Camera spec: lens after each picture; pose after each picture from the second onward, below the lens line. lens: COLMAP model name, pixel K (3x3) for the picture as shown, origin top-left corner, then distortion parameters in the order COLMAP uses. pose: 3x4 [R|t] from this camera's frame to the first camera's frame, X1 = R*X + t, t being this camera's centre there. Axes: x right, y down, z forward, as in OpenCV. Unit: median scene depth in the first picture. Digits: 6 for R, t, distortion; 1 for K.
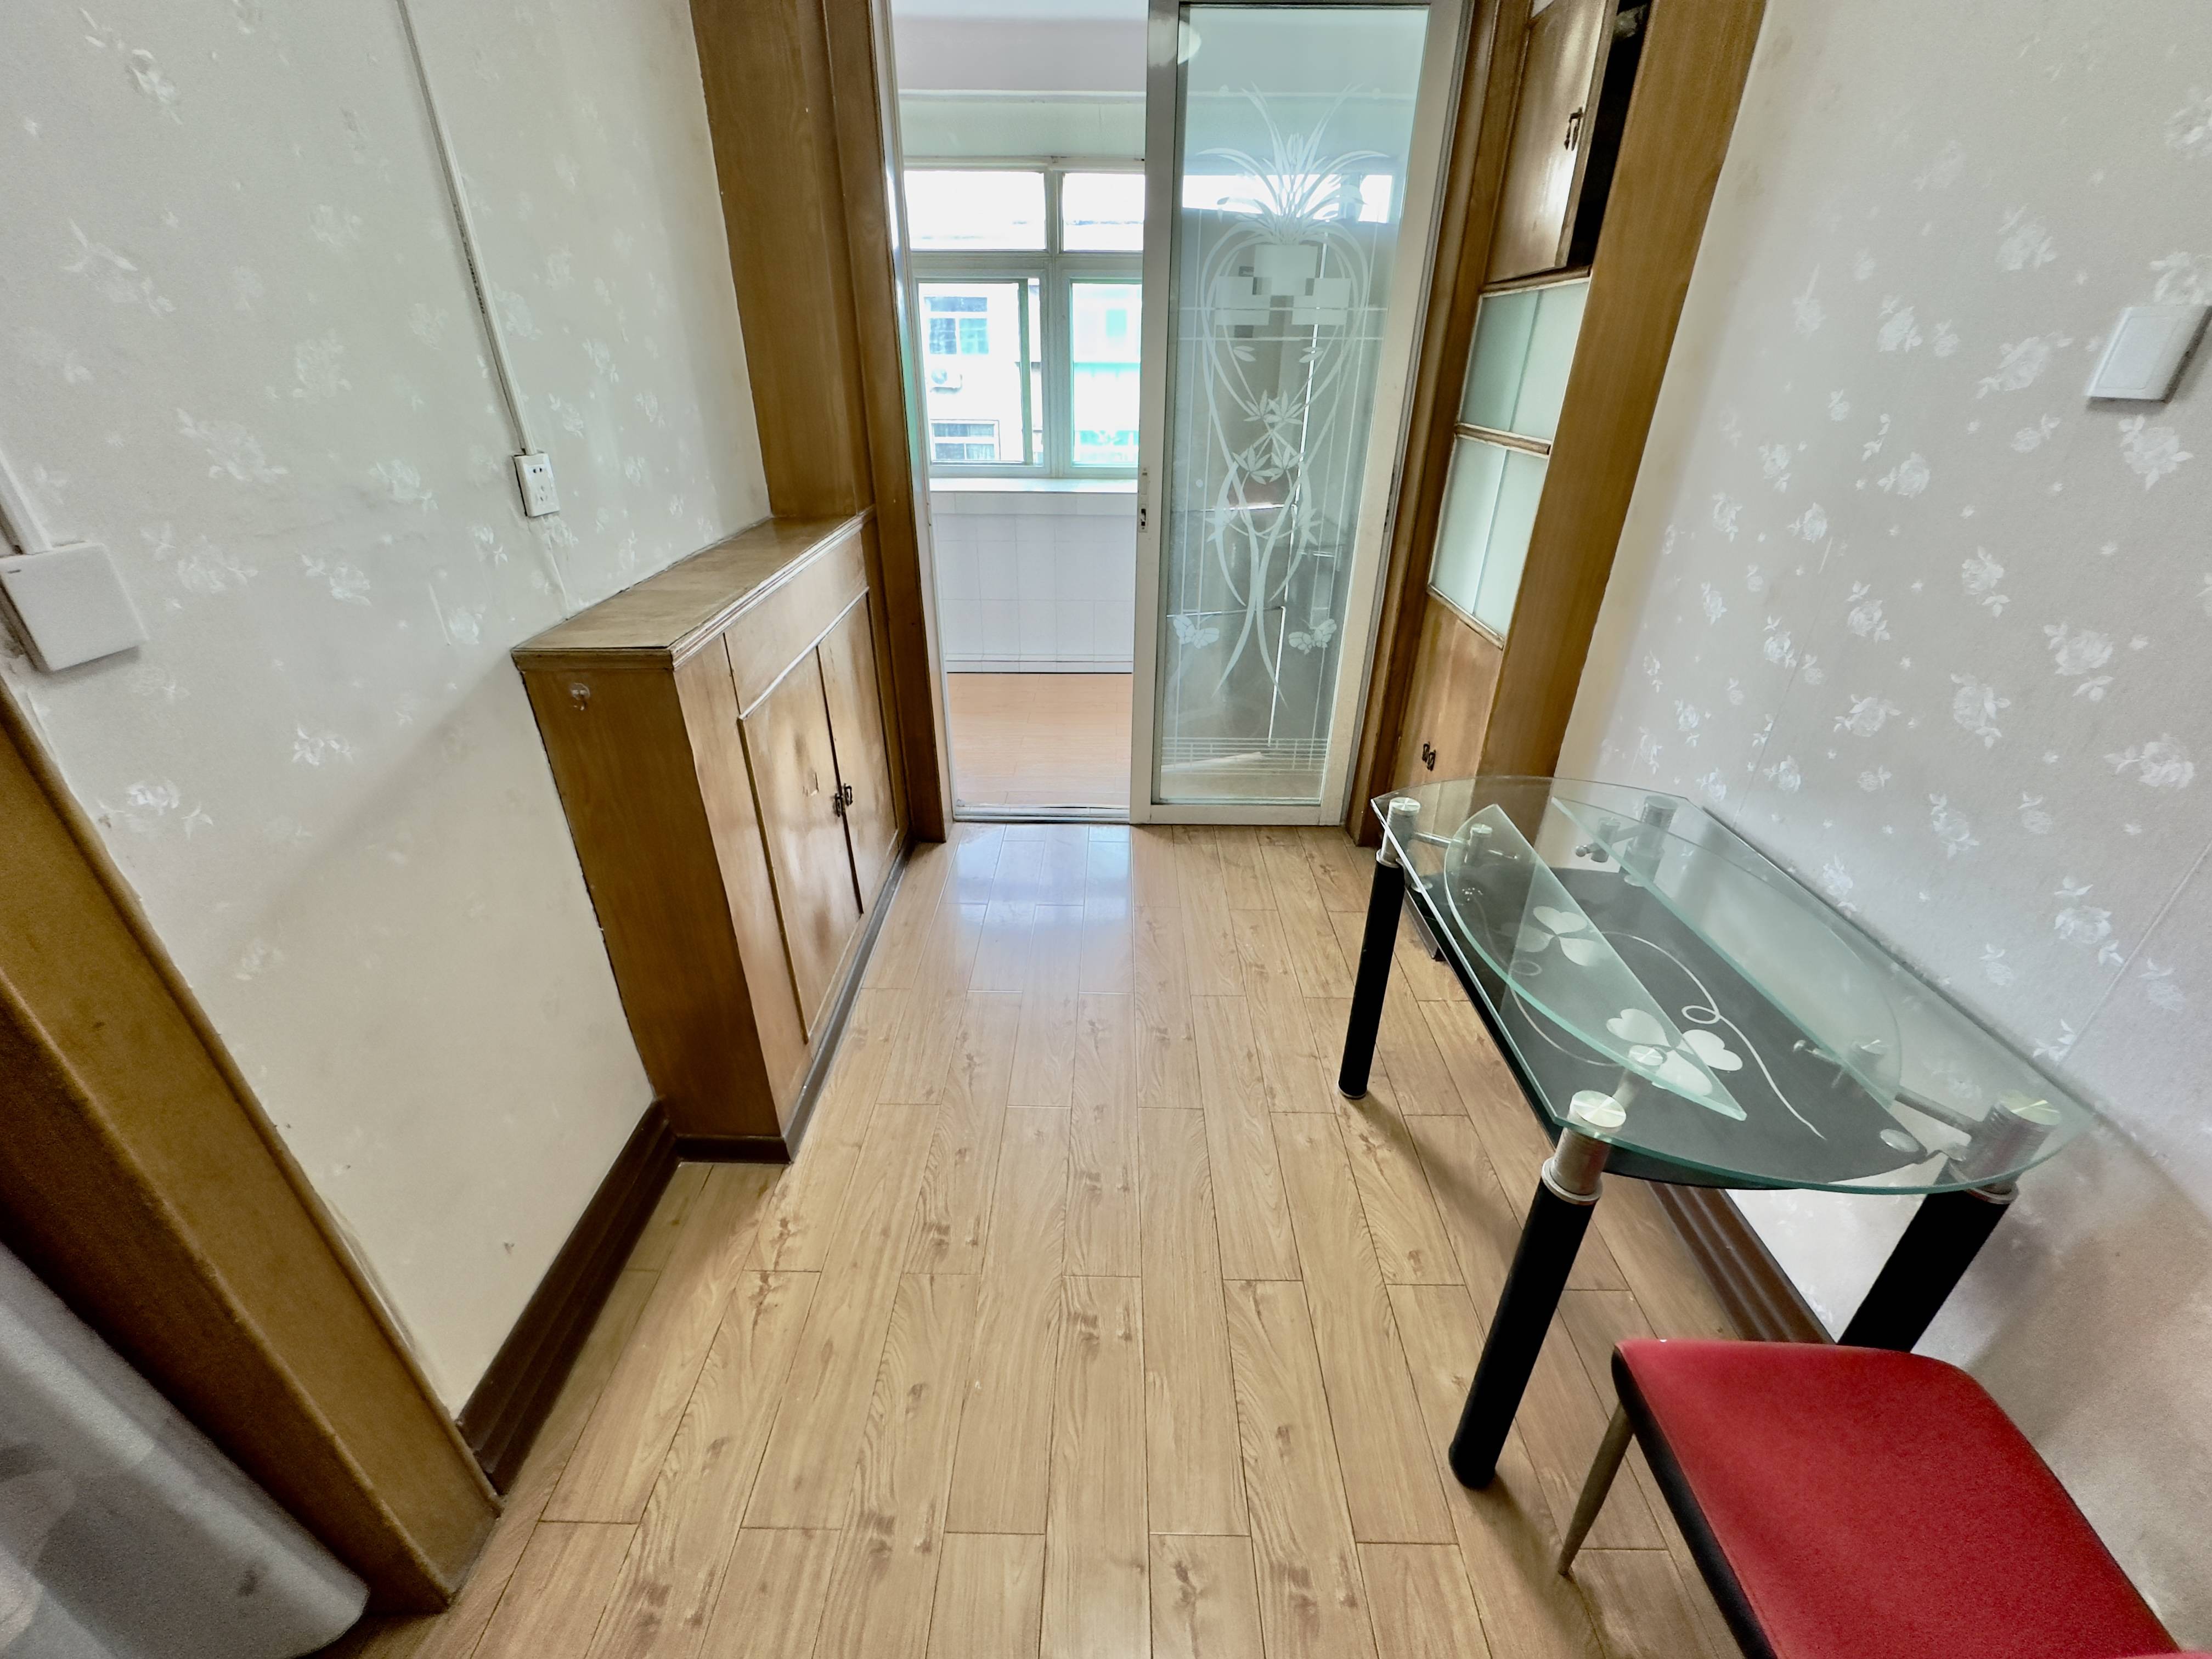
lens RADIAL K [[888.6, 0, 1105.8], [0, 888.6, 827.2], [0, 0, 1]] dist [-0.000712, -0.000184]
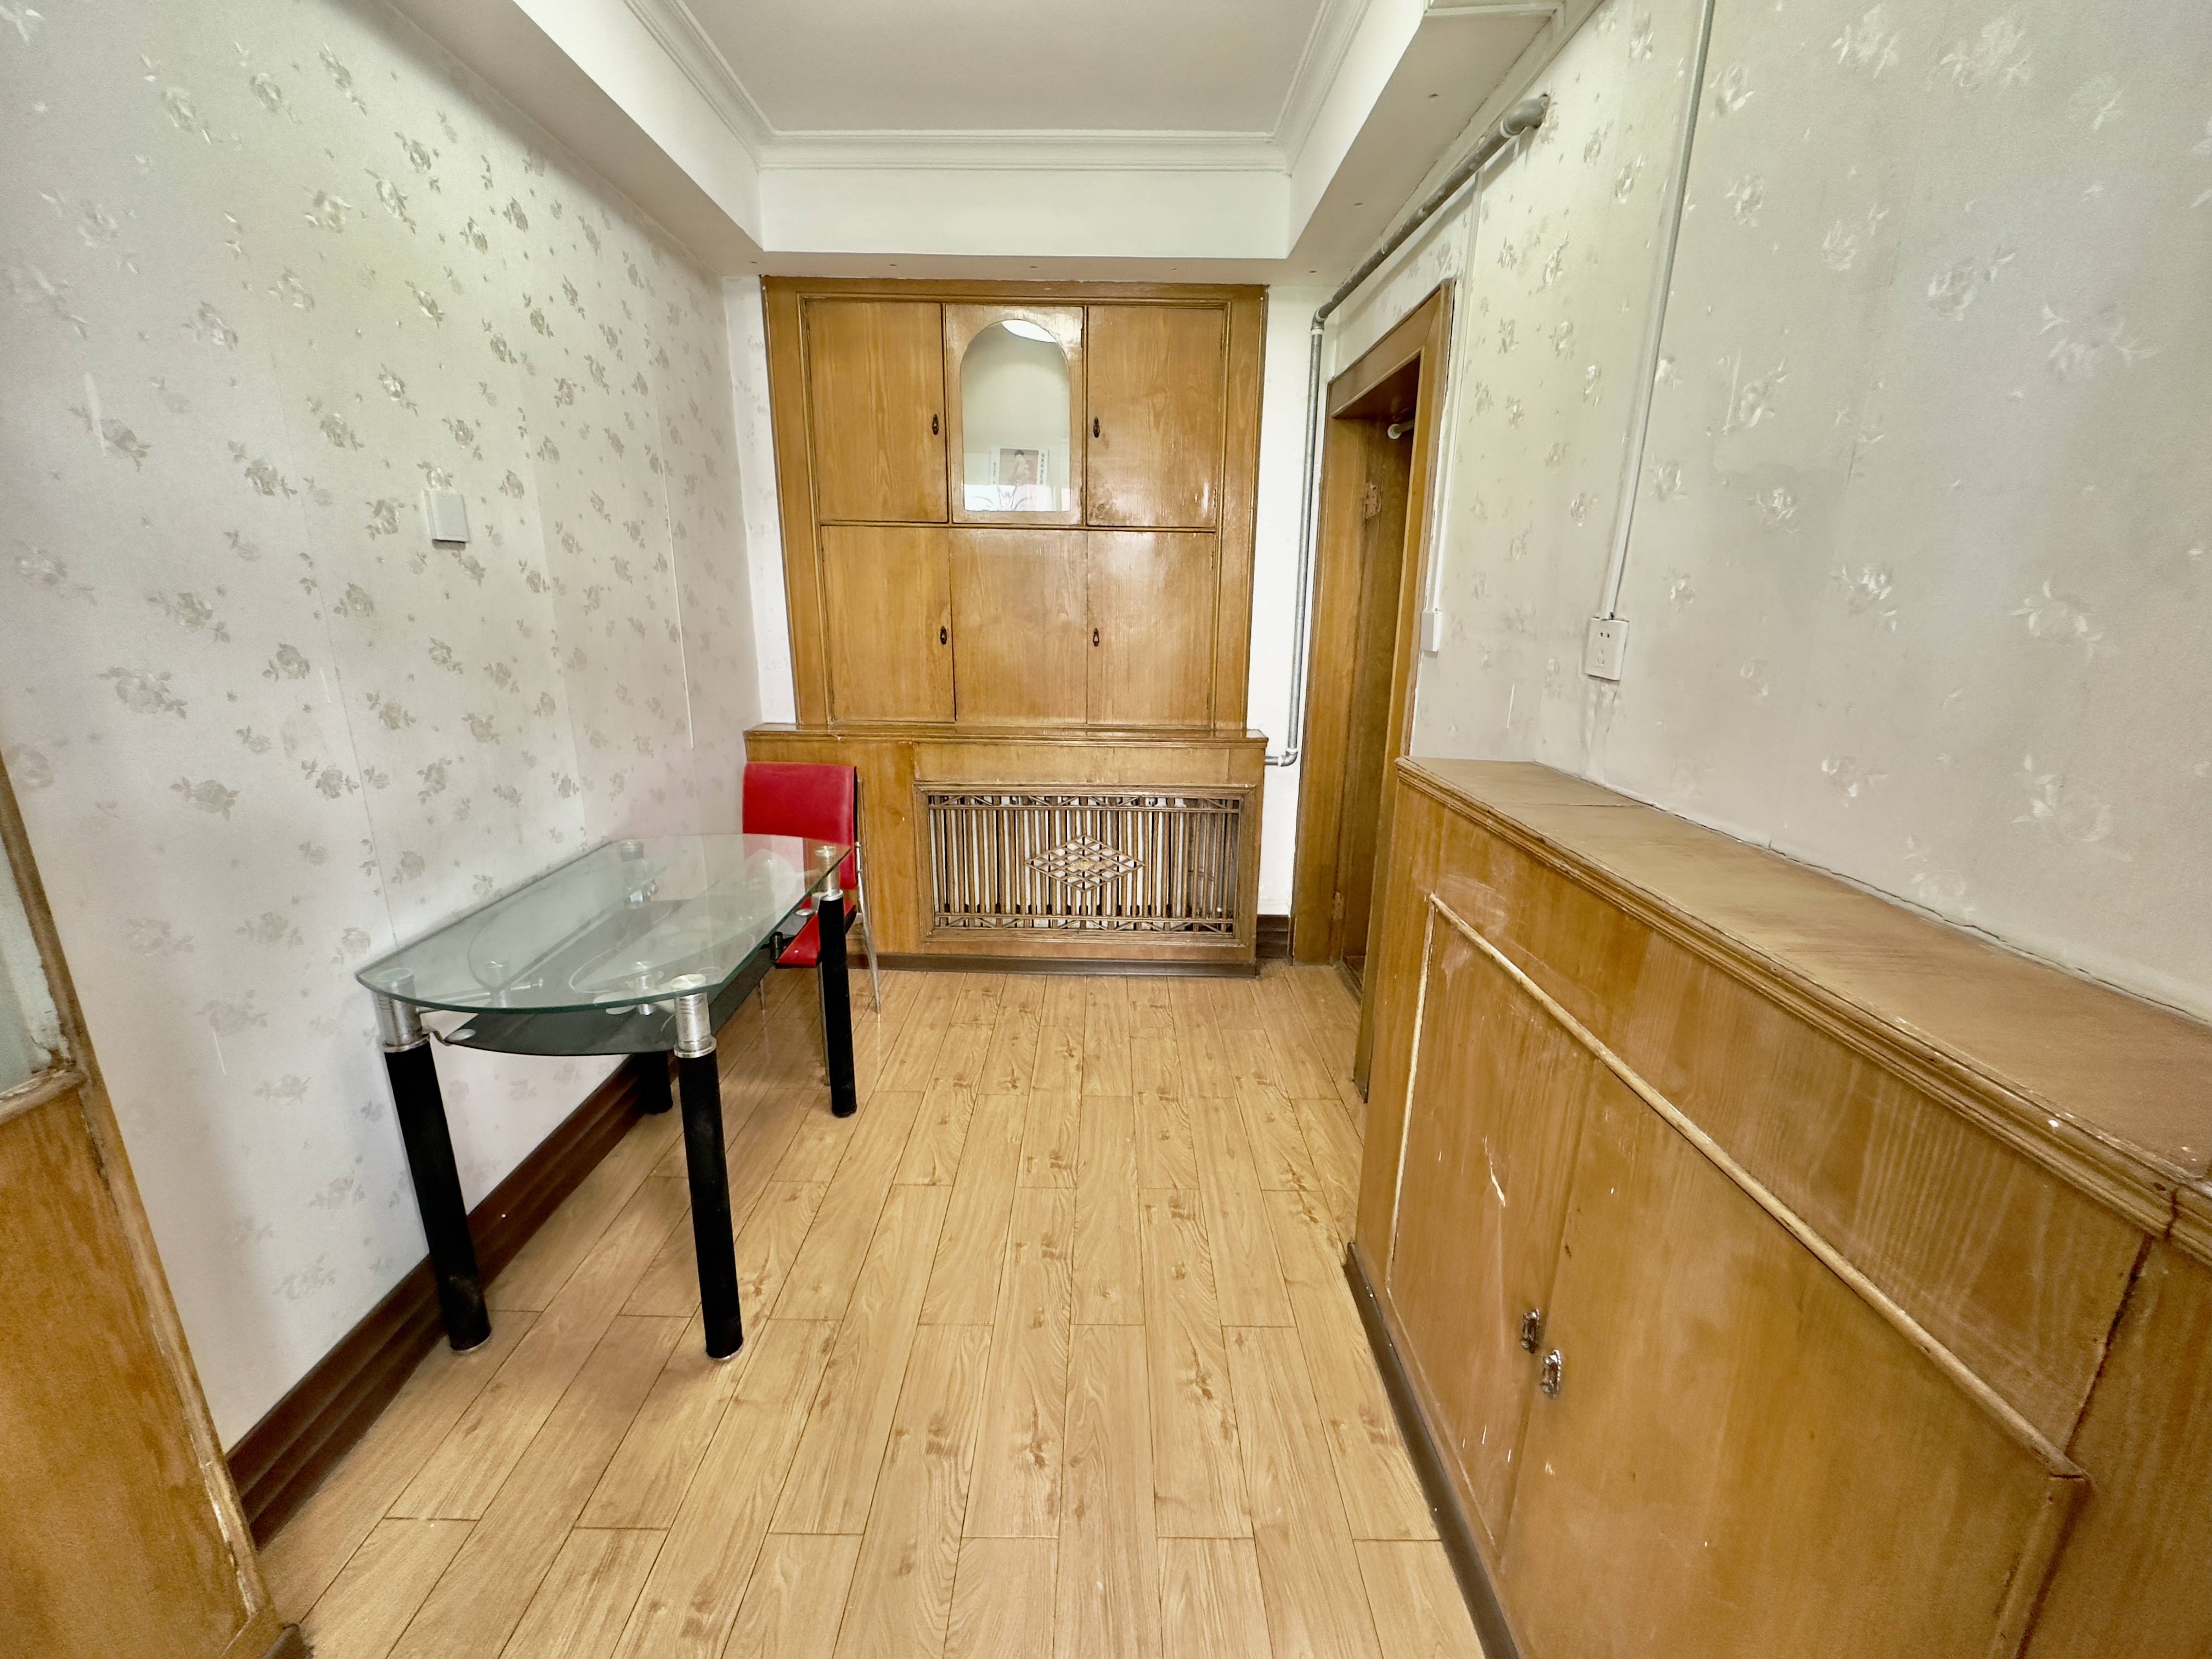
lens RADIAL K [[888.6, 0, 1104.9], [0, 888.6, 829.7], [0, 0, 1]] dist [-0.000712, -0.000184]
pose [[-0.999727, -0.017811, -0.015125, -0.059480], [-0.023333, 0.726139, 0.687152, -0.740476], [-0.001256, 0.687317, -0.726356, 1.517972]]
